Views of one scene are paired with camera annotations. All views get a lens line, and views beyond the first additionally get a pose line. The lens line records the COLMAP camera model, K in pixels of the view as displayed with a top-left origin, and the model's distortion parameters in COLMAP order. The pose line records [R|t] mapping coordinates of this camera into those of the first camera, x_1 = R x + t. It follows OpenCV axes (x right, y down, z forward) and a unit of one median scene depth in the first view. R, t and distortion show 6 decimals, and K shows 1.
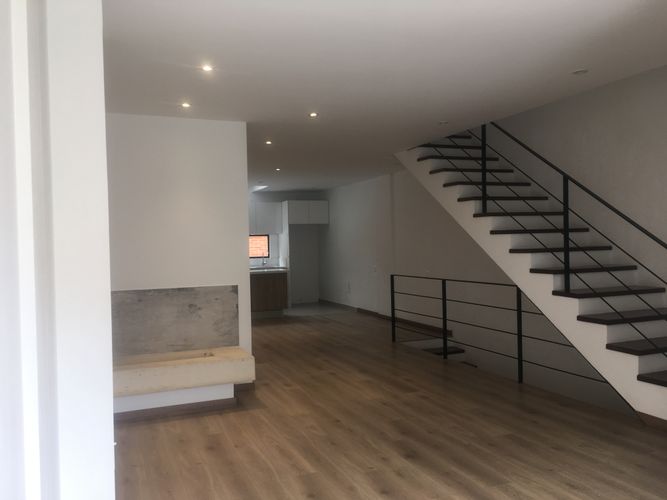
lens RADIAL K [[563.7, 0, 333.5], [0, 563.7, 250.0], [0, 0, 1]] dist [0.054770, -0.077226]
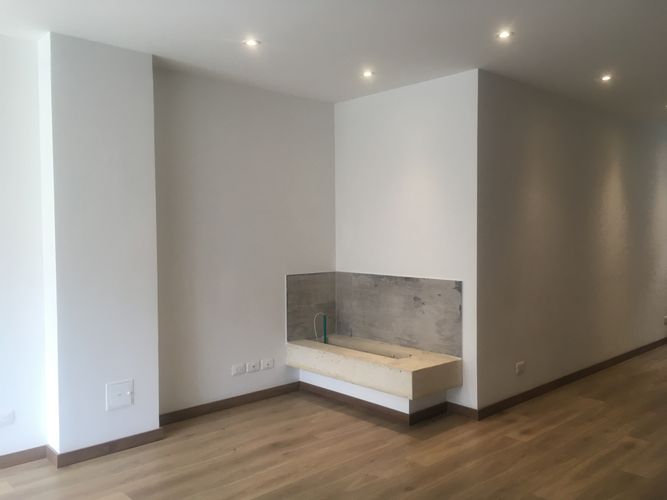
lens RADIAL K [[563.7, 0, 333.5], [0, 563.7, 250.0], [0, 0, 1]] dist [0.054770, -0.077226]
pose [[0.353609, 0.054936, -0.933779, 0.525679], [-0.014668, 0.998477, 0.053188, -0.022036], [0.935278, -0.005111, 0.353876, 0.578175]]
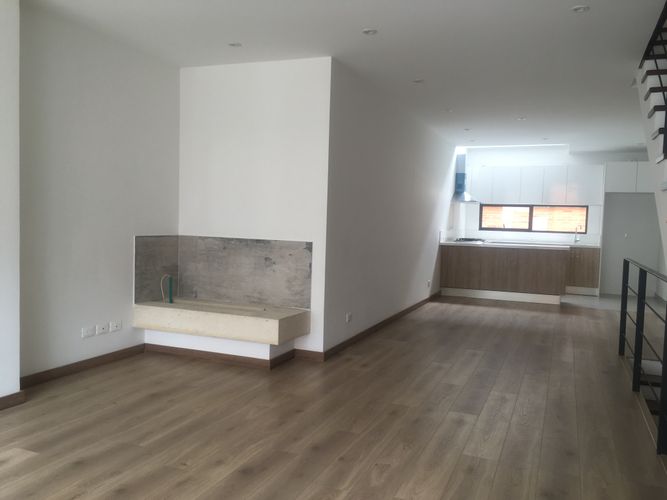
lens RADIAL K [[563.7, 0, 333.5], [0, 563.7, 250.0], [0, 0, 1]] dist [0.054770, -0.077226]
pose [[0.714743, 0.084253, -0.694294, 0.503381], [-0.057326, 0.996434, 0.061904, 0.017618], [0.697034, -0.004444, 0.717024, 0.394987]]
